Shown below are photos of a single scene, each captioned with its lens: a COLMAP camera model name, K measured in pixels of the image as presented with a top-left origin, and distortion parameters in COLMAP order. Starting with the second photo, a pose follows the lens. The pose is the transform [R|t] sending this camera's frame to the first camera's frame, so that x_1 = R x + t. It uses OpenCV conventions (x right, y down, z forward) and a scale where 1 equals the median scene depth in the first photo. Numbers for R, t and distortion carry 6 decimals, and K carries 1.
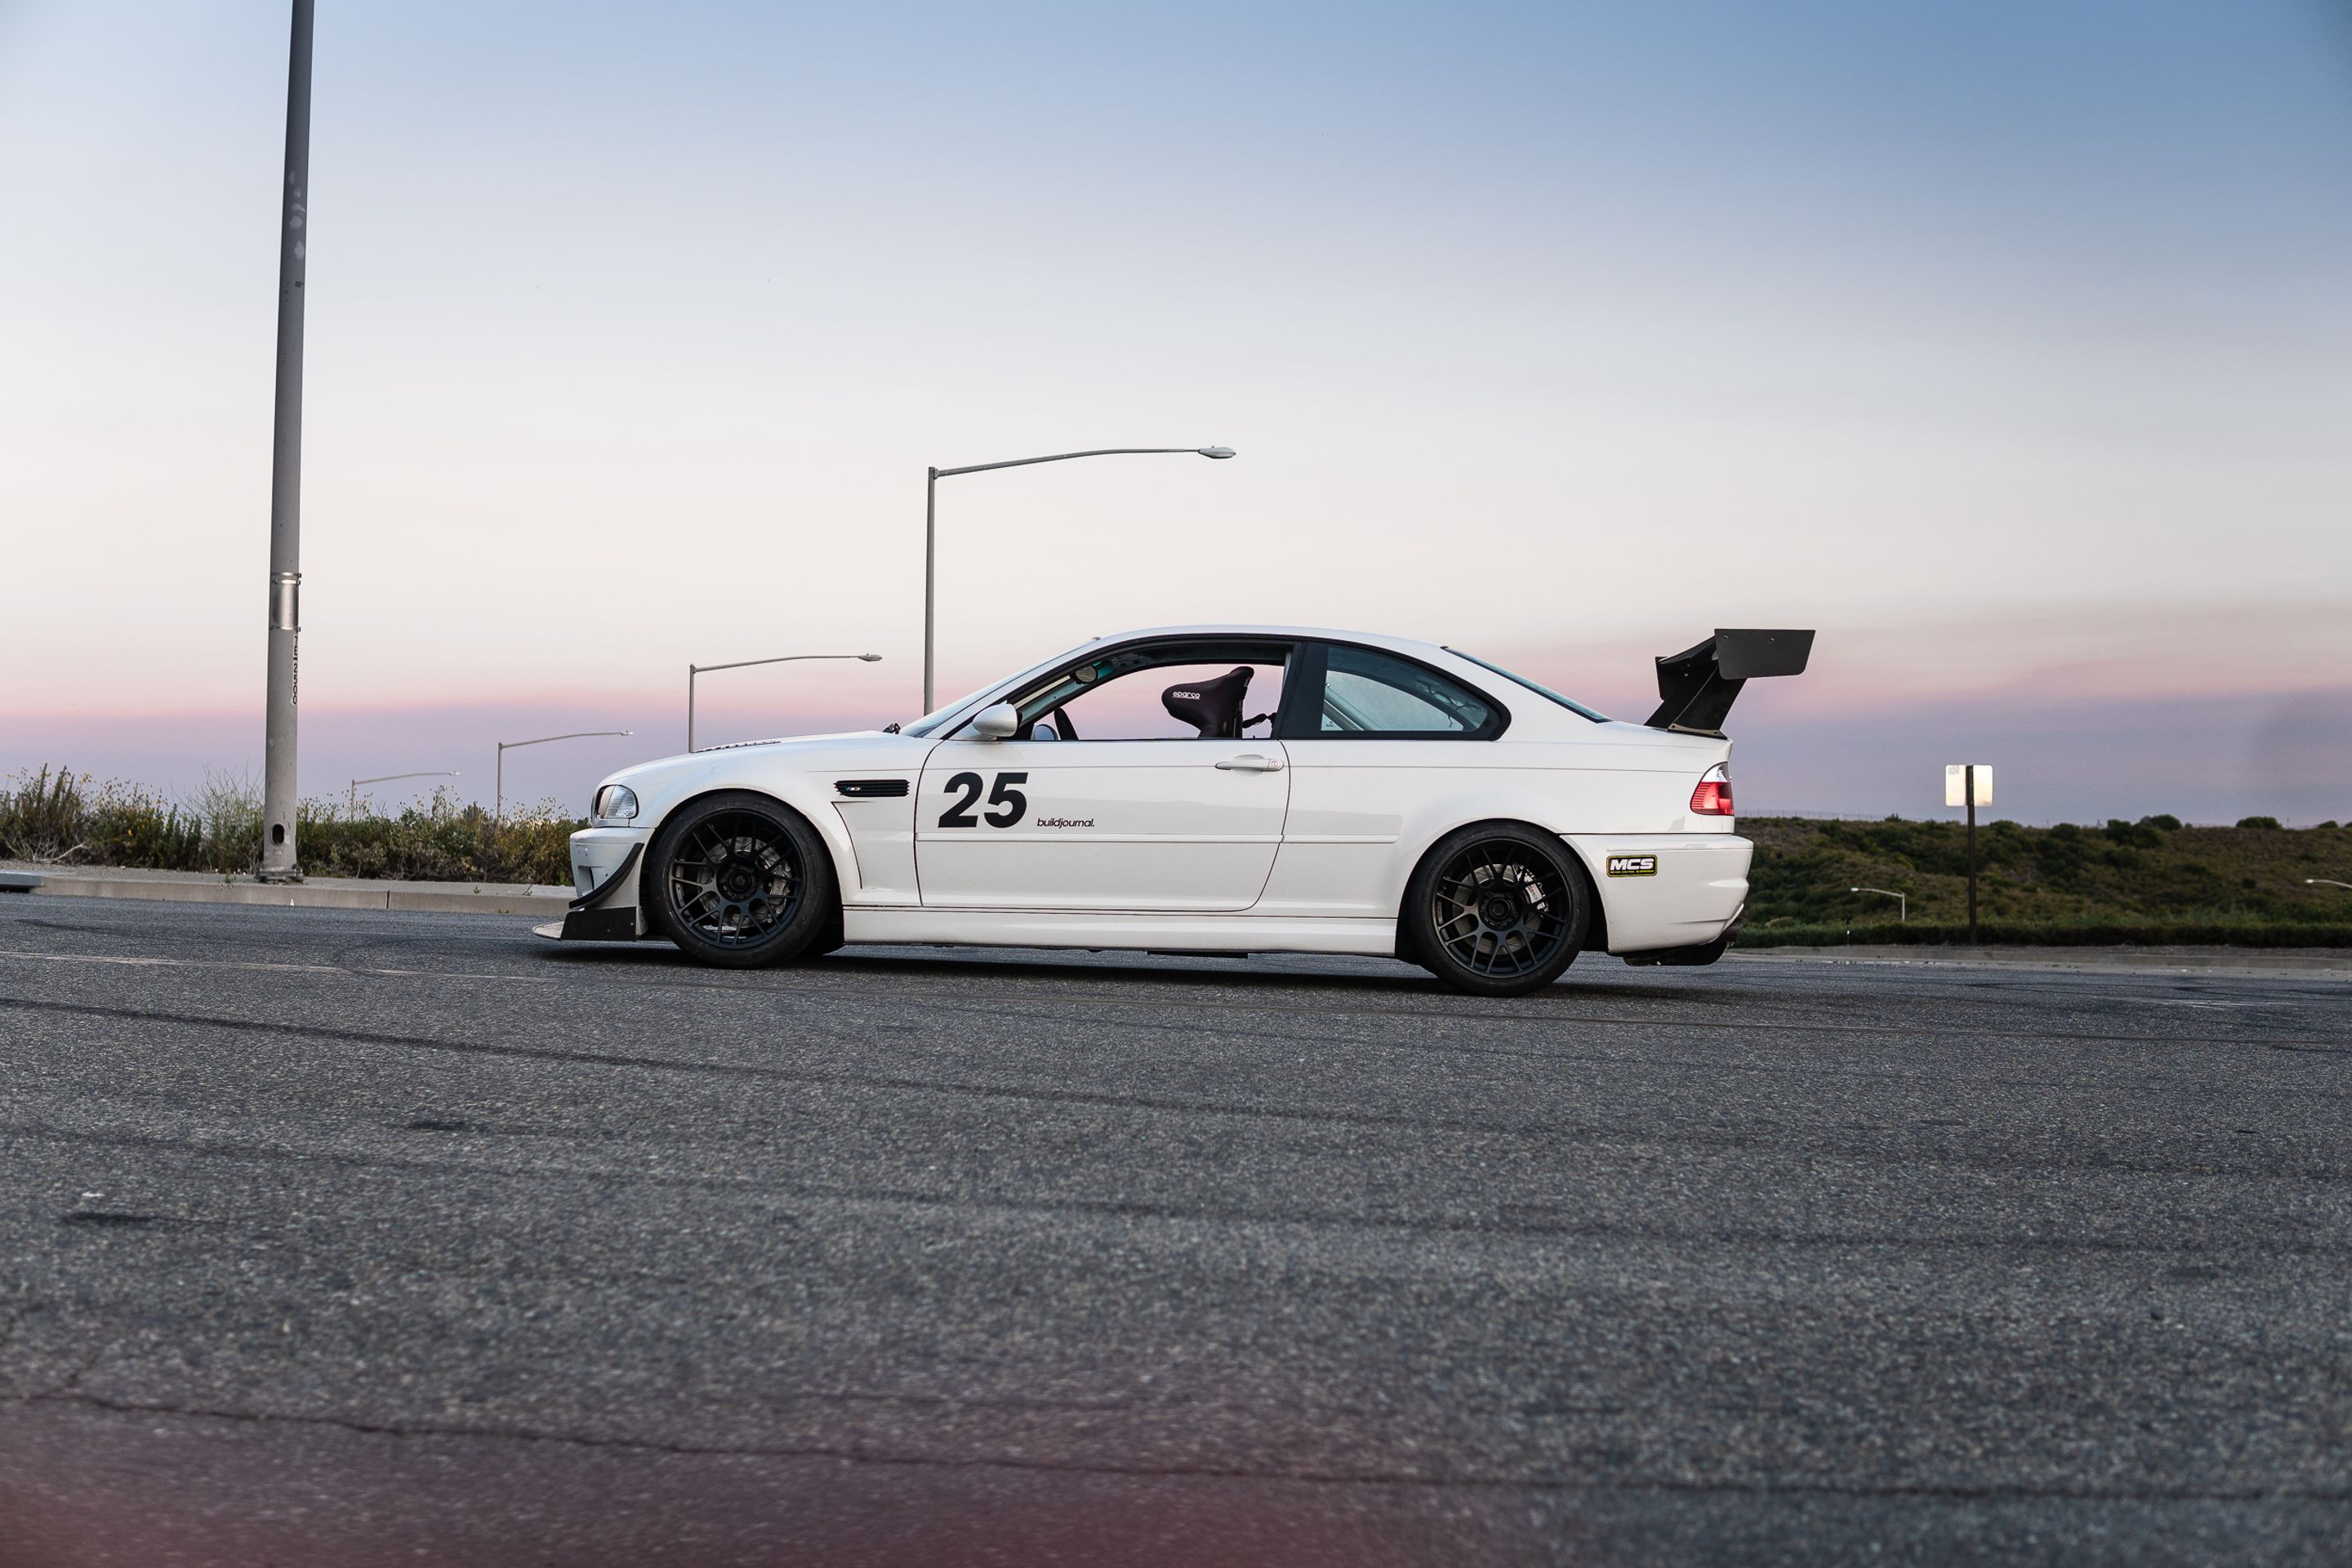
lens RADIAL K [[3135.9, 0, 1176.0], [0, 3135.9, 784.0], [0, 0, 1]] dist [-0.170706, -0.130105]
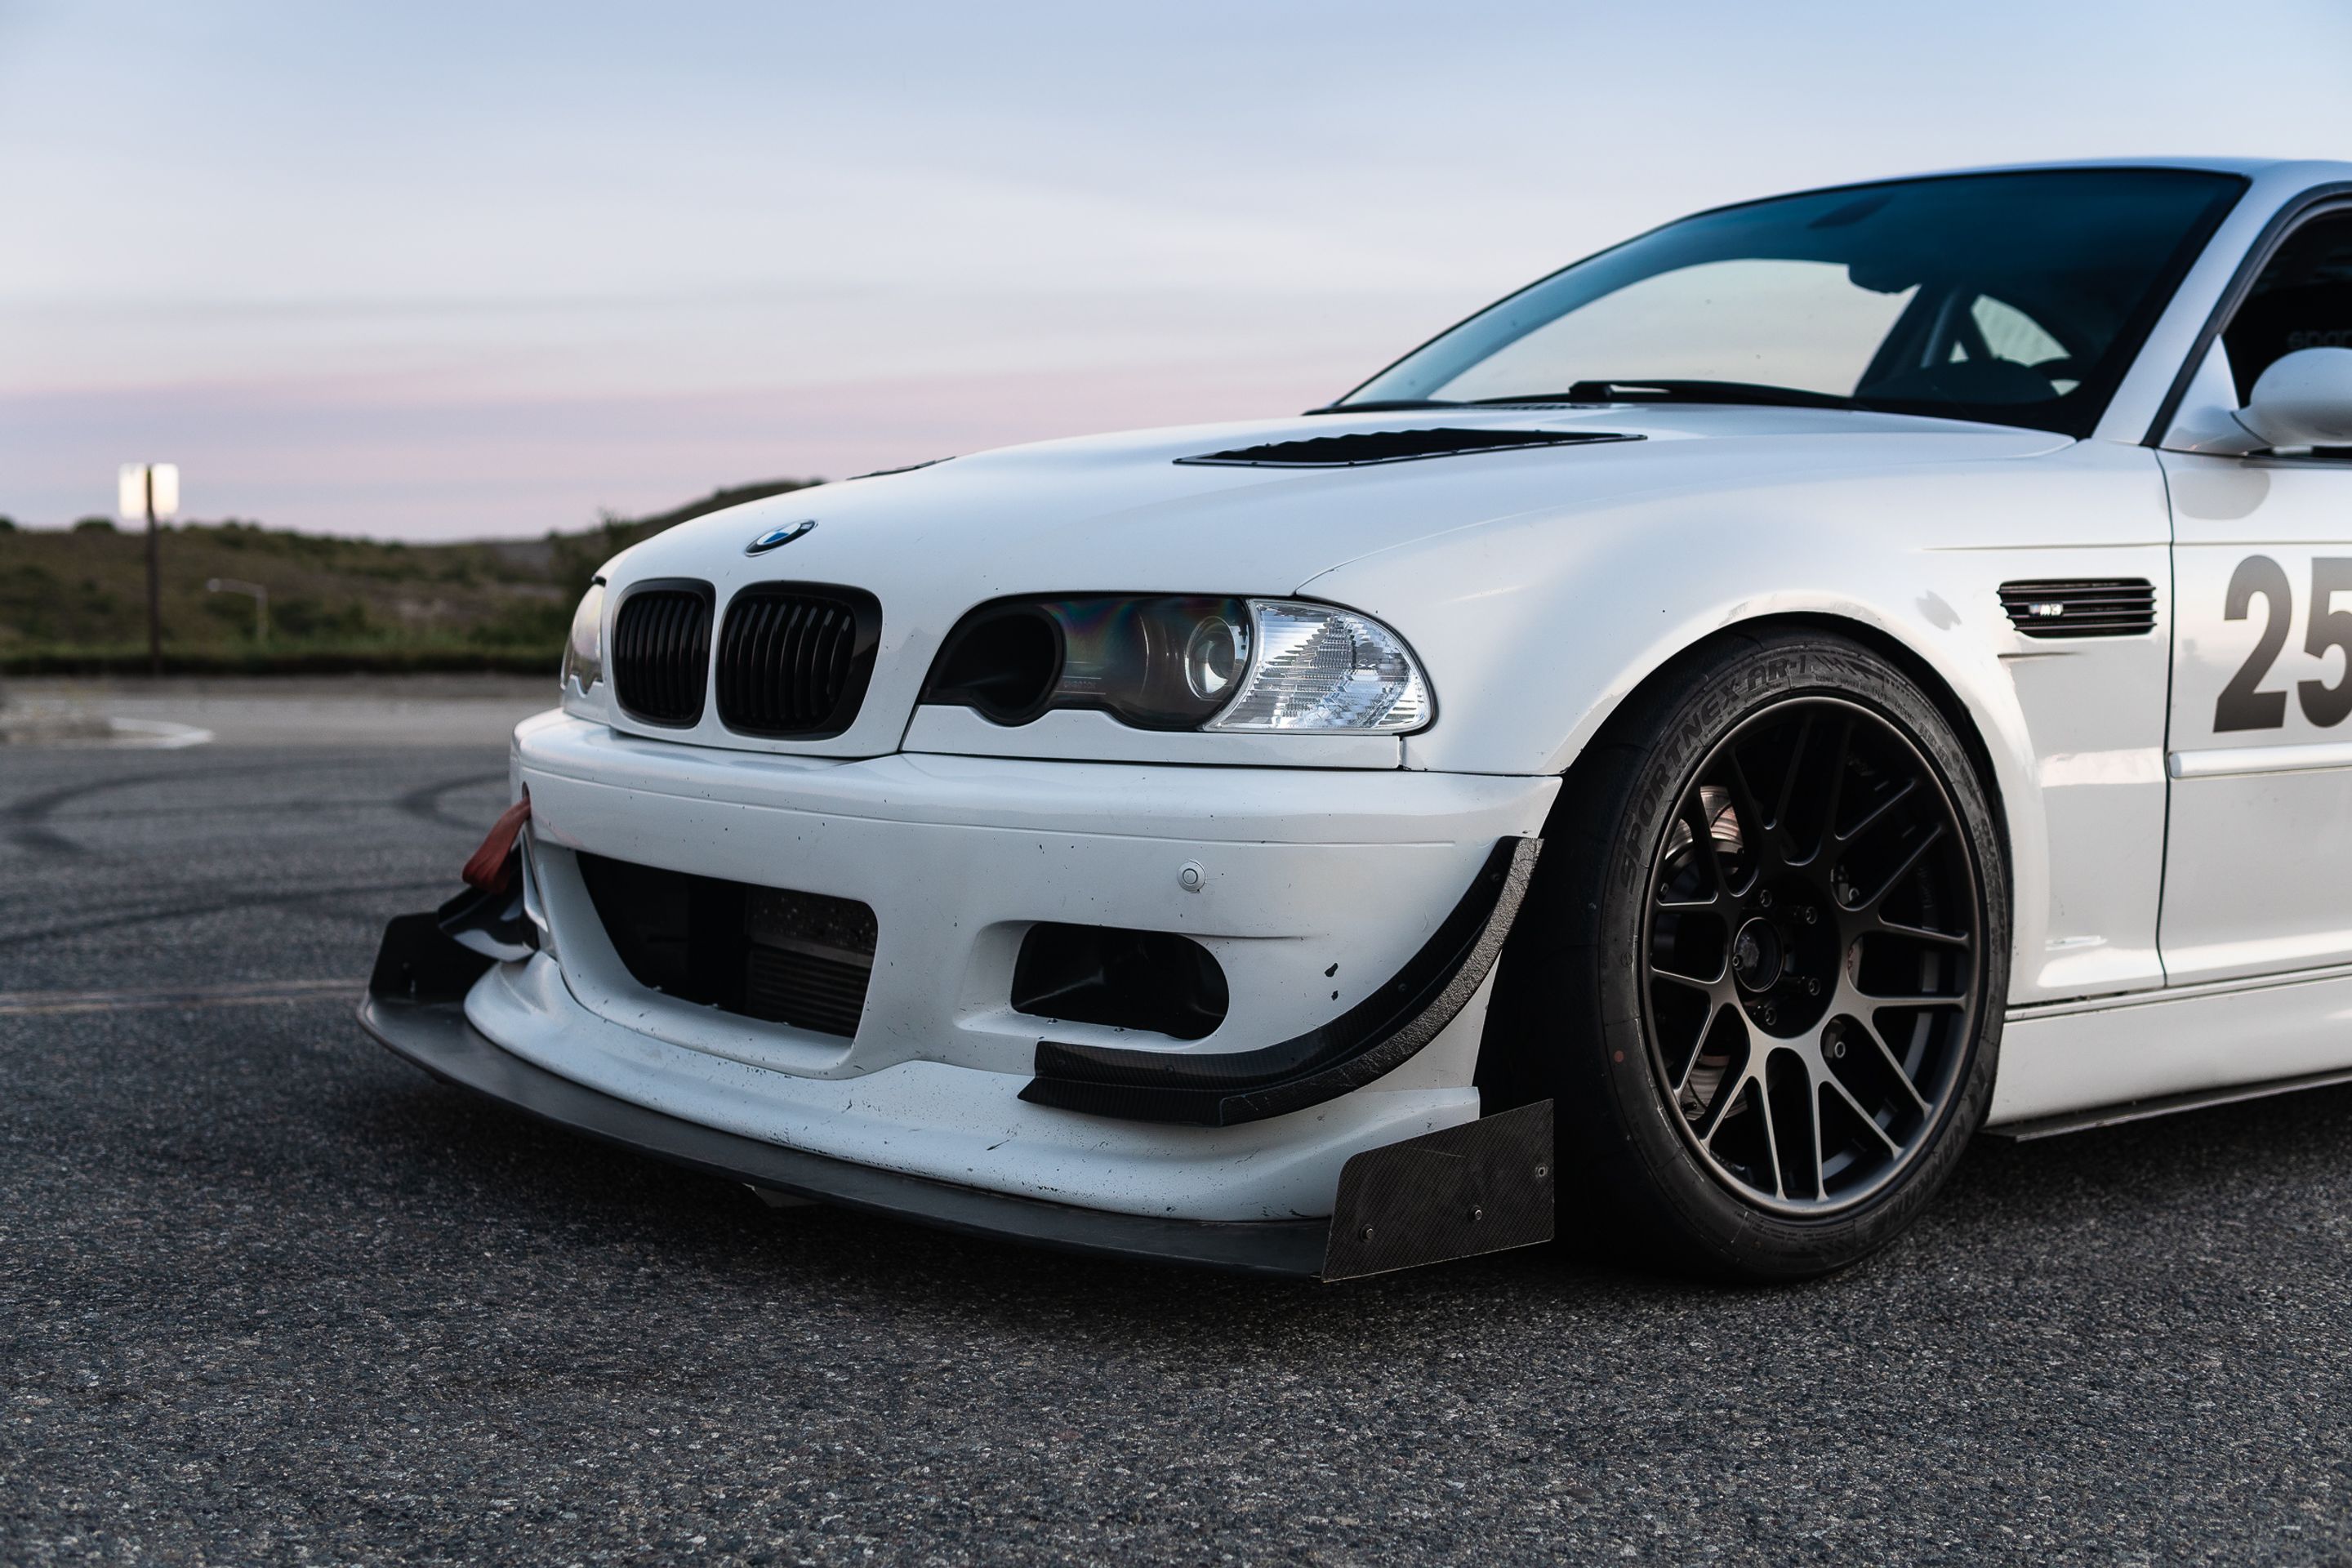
lens RADIAL K [[3135.9, 0, 1176.0], [0, 3135.9, 784.0], [0, 0, 1]] dist [-0.170706, -0.130105]
pose [[0.770879, -0.048730, 0.635115, -0.349783], [-0.013704, 0.995570, 0.093019, -0.008073], [-0.636835, -0.080410, 0.766796, 0.828021]]
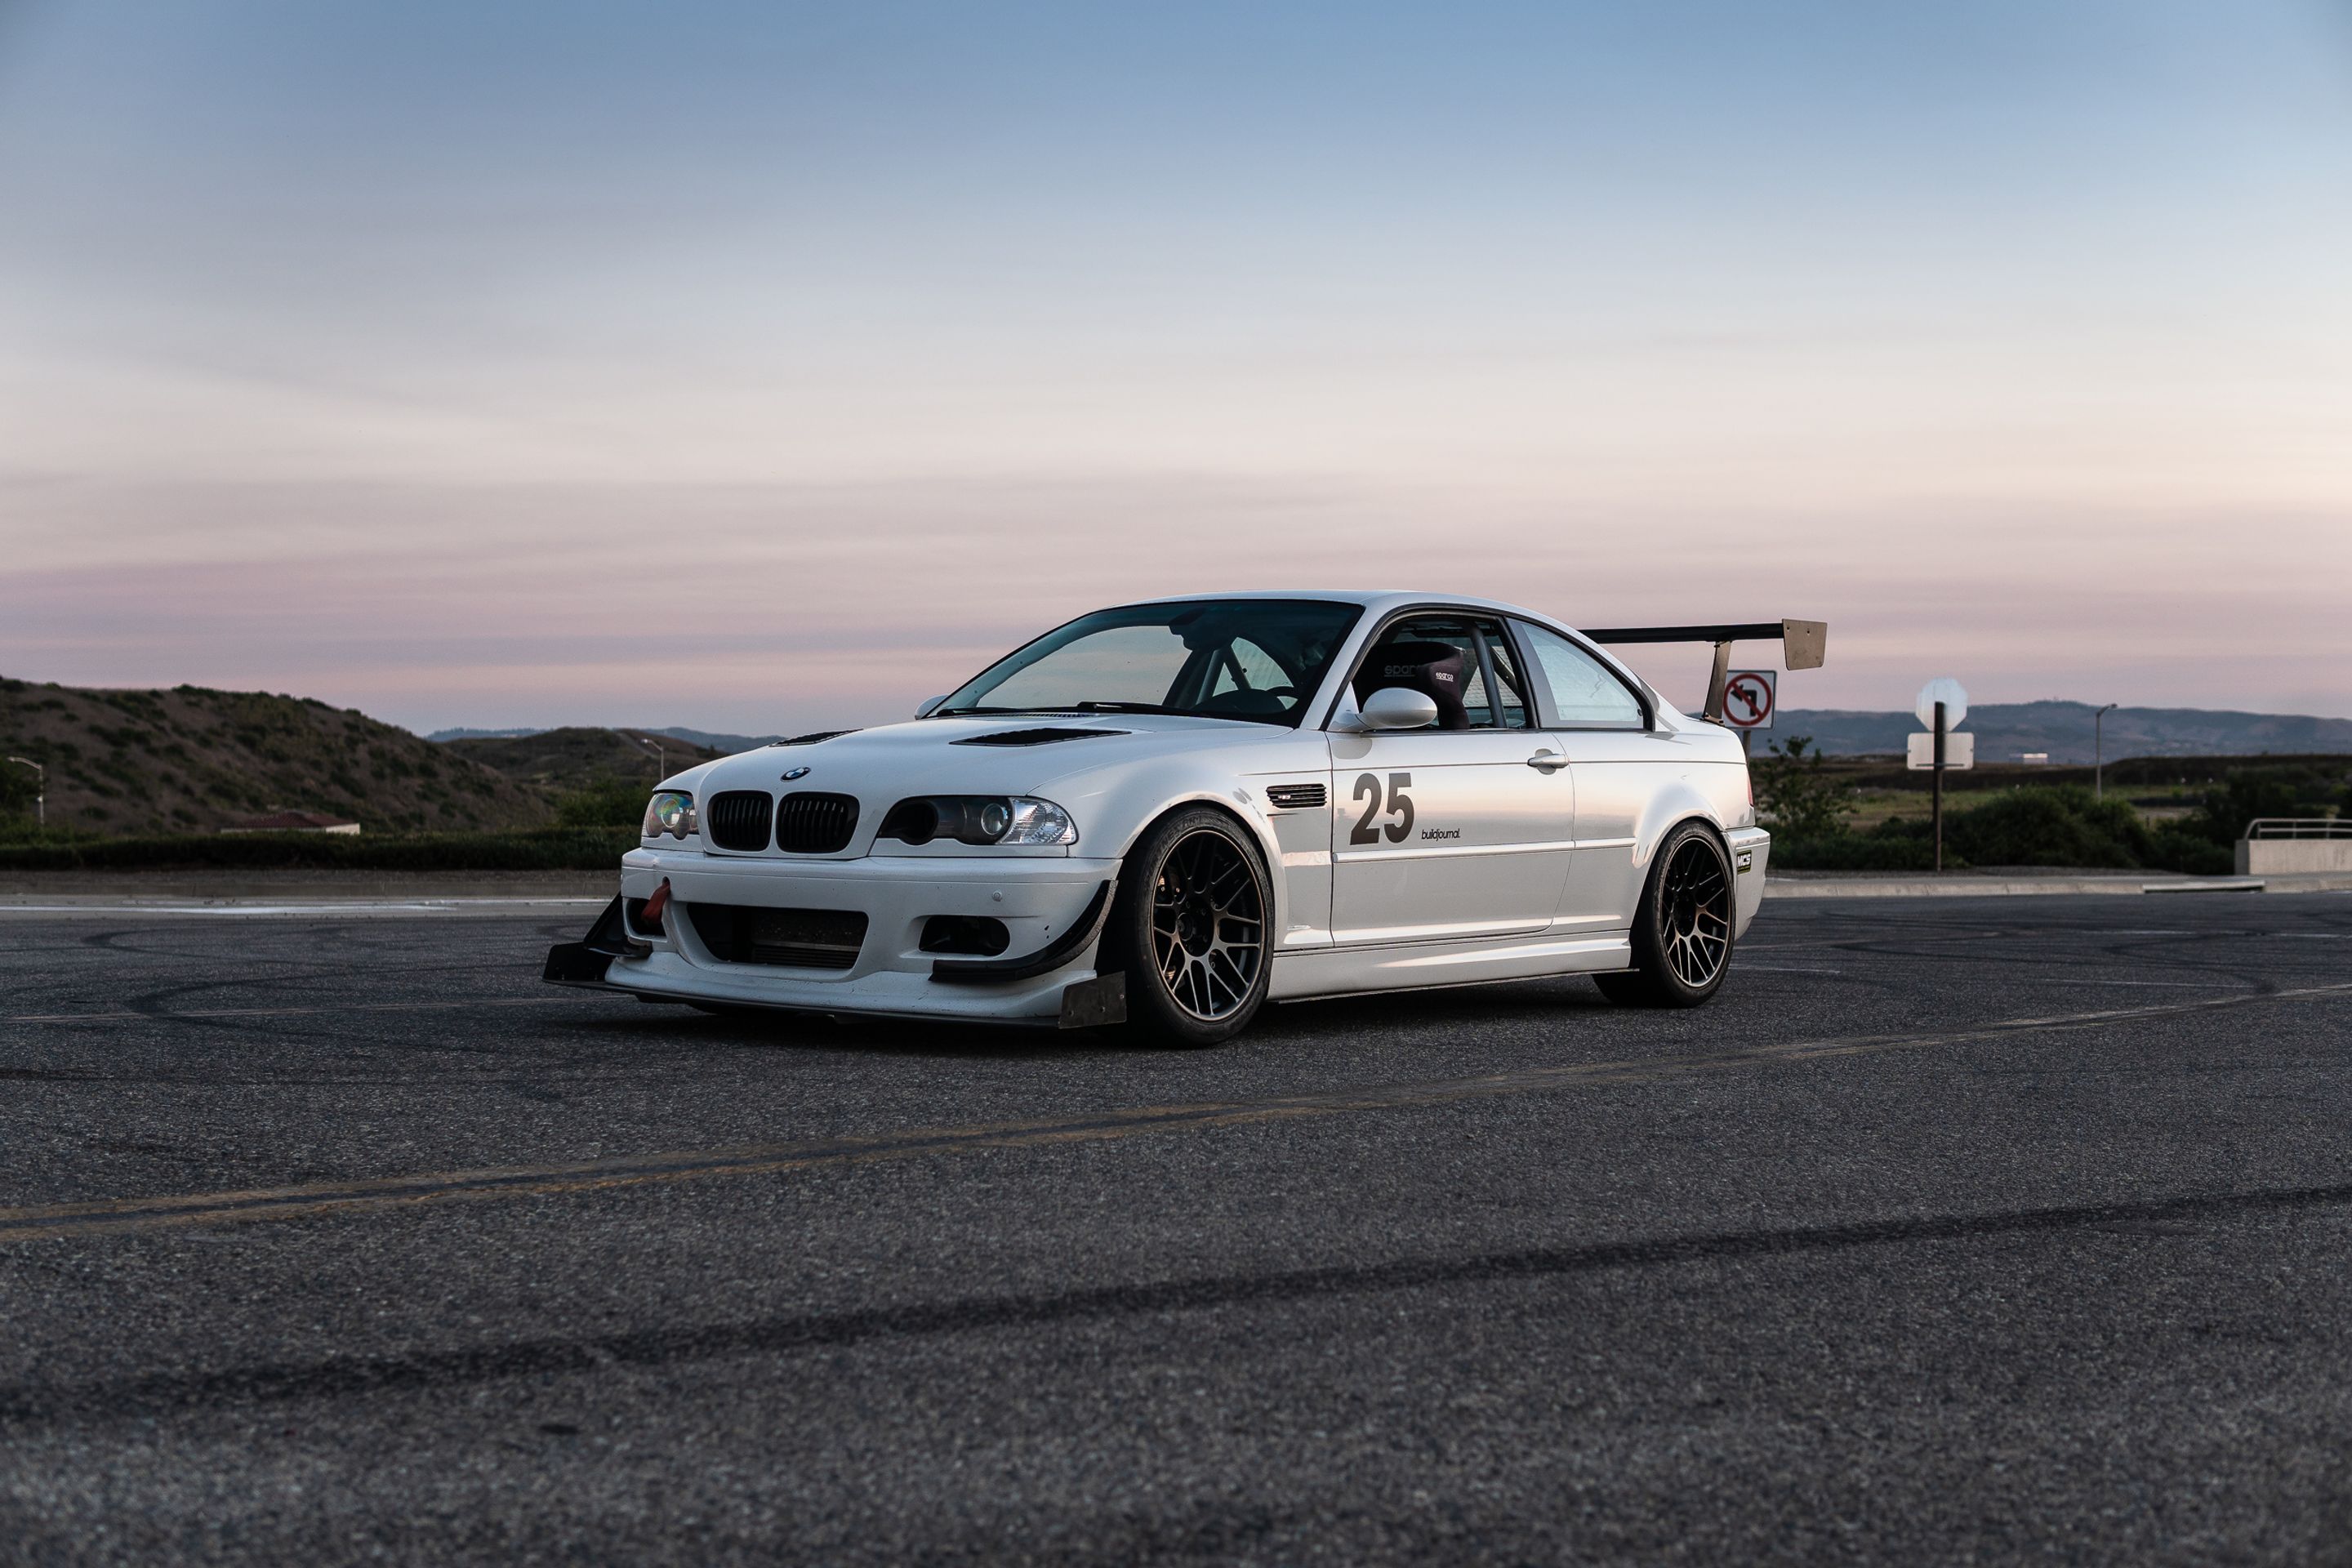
lens RADIAL K [[3135.9, 0, 1176.0], [0, 3135.9, 784.0], [0, 0, 1]] dist [-0.170706, -0.130105]
pose [[0.579248, -0.016290, 0.814988, -0.736945], [-0.012724, 0.999498, 0.029021, -0.023429], [-0.815052, -0.027180, 0.578750, 0.580935]]
